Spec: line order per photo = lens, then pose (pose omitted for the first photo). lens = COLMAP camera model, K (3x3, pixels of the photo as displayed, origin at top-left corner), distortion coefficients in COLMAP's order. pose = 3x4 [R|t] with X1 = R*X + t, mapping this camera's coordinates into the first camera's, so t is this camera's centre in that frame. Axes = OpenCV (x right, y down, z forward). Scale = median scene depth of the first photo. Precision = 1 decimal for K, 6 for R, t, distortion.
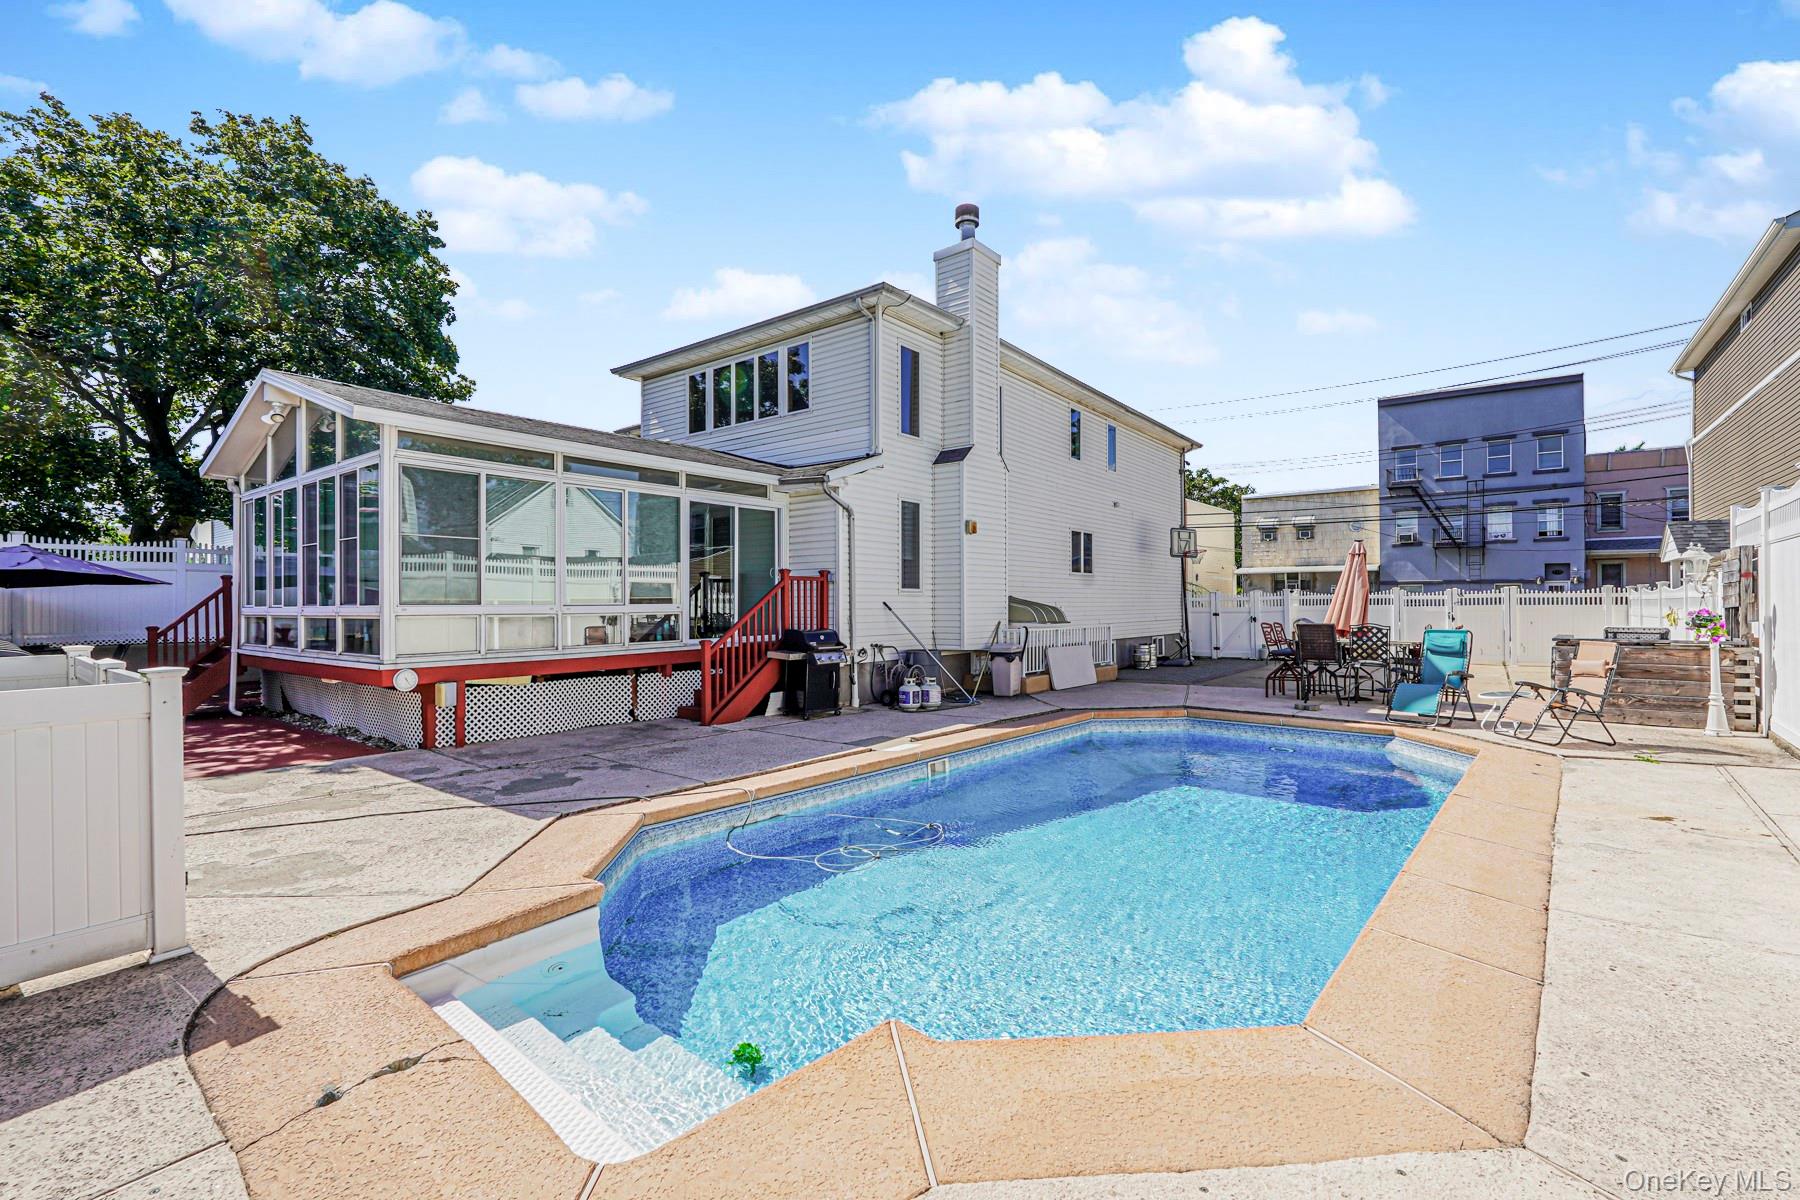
lens RADIAL K [[795.9, 0, 899.9], [0, 795.9, 601.2], [0, 0, 1]] dist [0.000824, 0.001128]
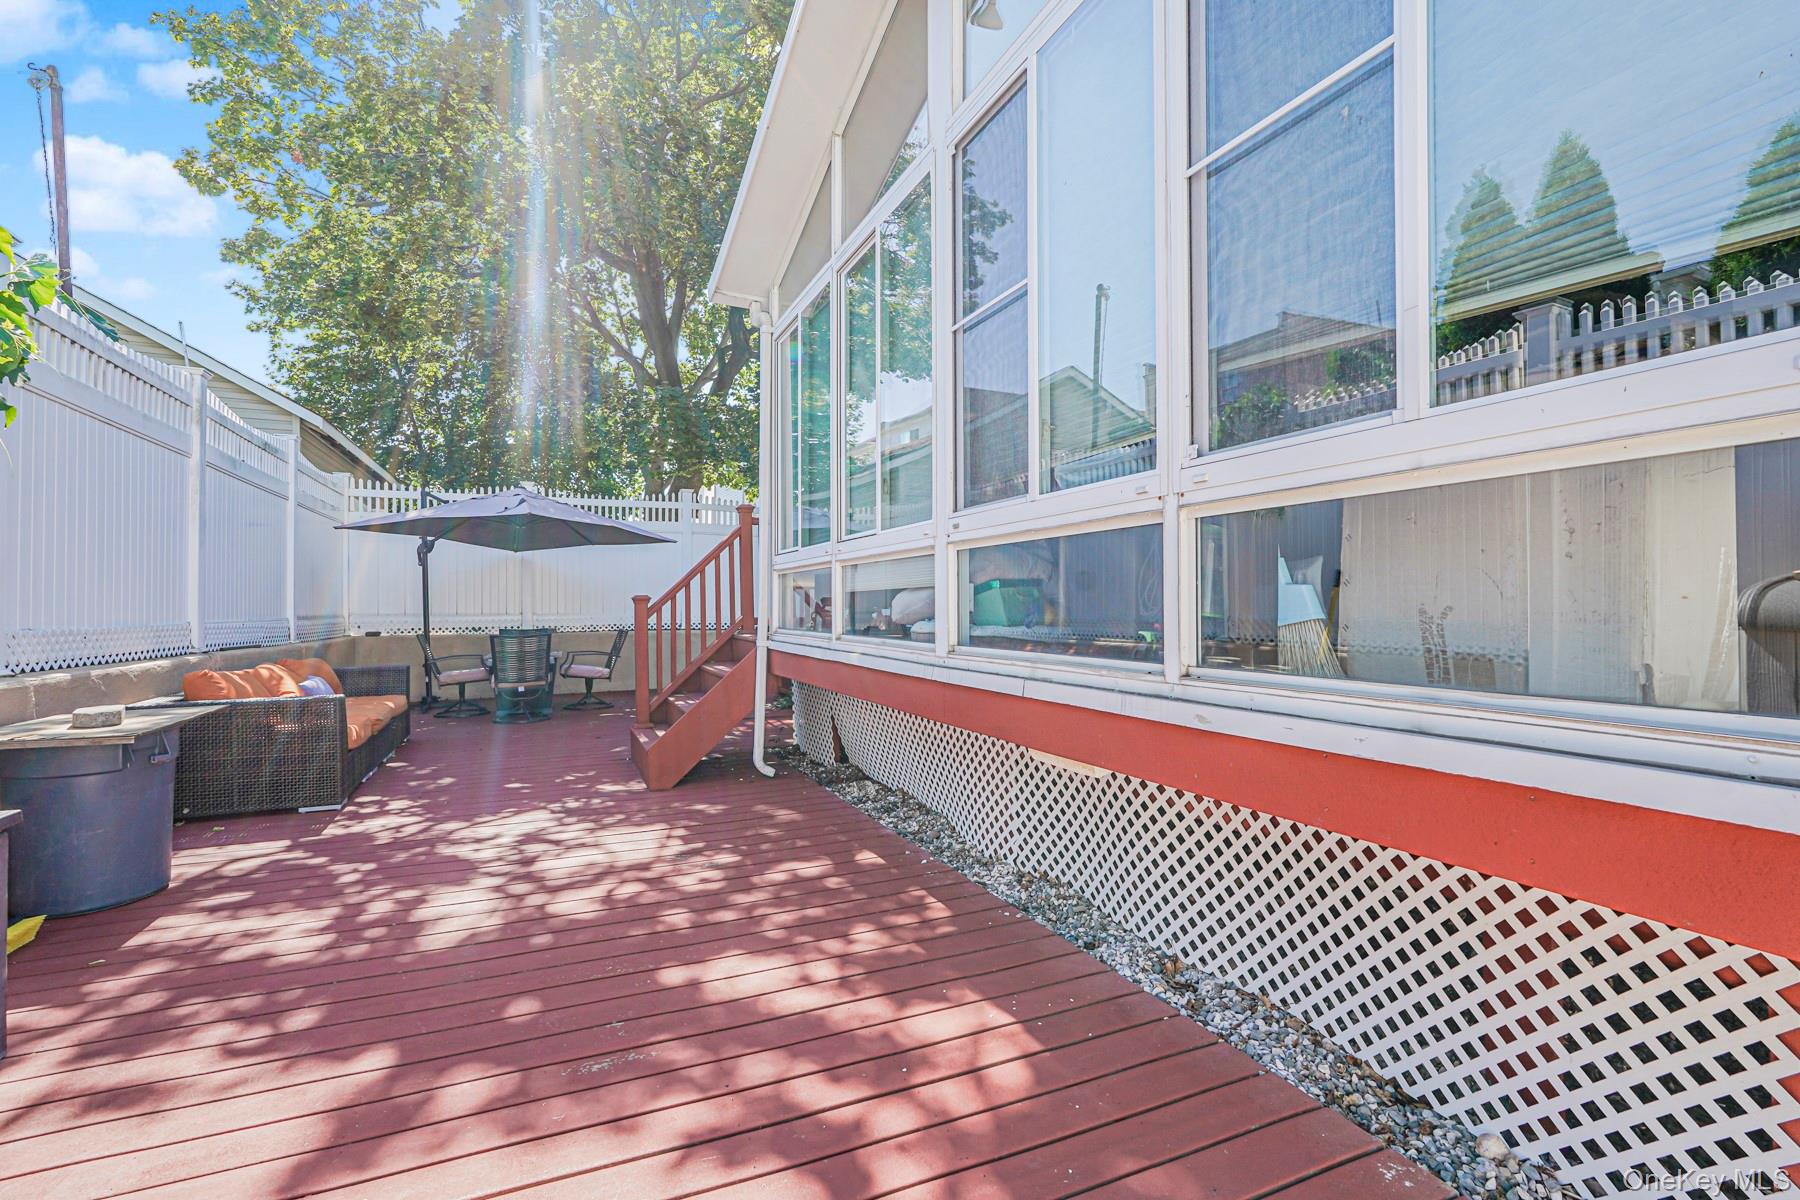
lens RADIAL K [[795.9, 0, 896.9], [0, 795.9, 604.0], [0, 0, 1]] dist [0.000824, 0.001128]
pose [[0.883274, -0.000314, -0.468857, -0.523629], [0.002564, 0.999988, 0.004162, 0.035278], [0.468850, -0.004878, 0.883264, 0.596359]]
